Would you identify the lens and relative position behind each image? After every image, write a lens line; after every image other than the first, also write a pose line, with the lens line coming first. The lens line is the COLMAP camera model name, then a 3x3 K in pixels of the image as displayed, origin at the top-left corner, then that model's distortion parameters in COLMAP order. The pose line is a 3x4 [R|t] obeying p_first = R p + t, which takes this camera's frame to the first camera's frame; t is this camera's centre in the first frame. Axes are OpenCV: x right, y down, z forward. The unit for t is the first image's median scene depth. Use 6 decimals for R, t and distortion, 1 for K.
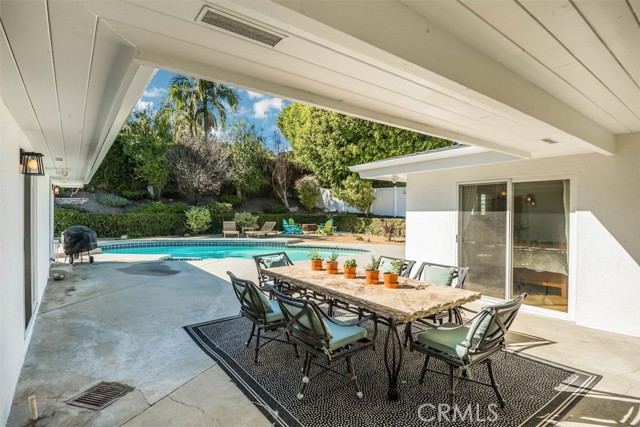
lens RADIAL K [[333.5, 0, 315.7], [0, 333.5, 210.3], [0, 0, 1]] dist [-0.001797, -0.000944]
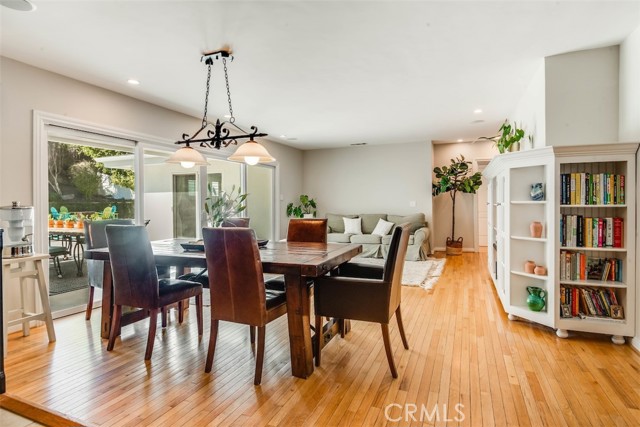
lens RADIAL K [[333.5, 0, 315.7], [0, 333.5, 210.3], [0, 0, 1]] dist [-0.001797, -0.000944]
pose [[0.854184, -0.021104, 0.519543, 0.047124], [0.005585, 0.999491, 0.031418, 0.011019], [-0.519941, -0.023935, 0.853867, -0.171487]]
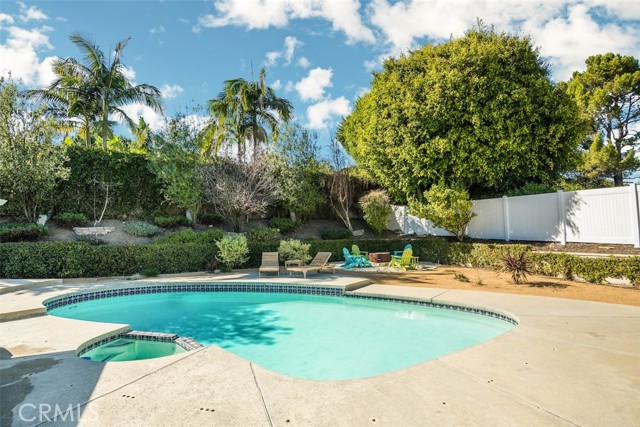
lens RADIAL K [[303.3, 0, 316.8], [0, 303.3, 216.5], [0, 0, 1]] dist [-0.057285, -0.000797]
pose [[0.976771, -0.037551, -0.210972, -0.010728], [0.026878, 0.998220, -0.053232, -0.007410], [0.212595, 0.046325, 0.976042, 0.319020]]
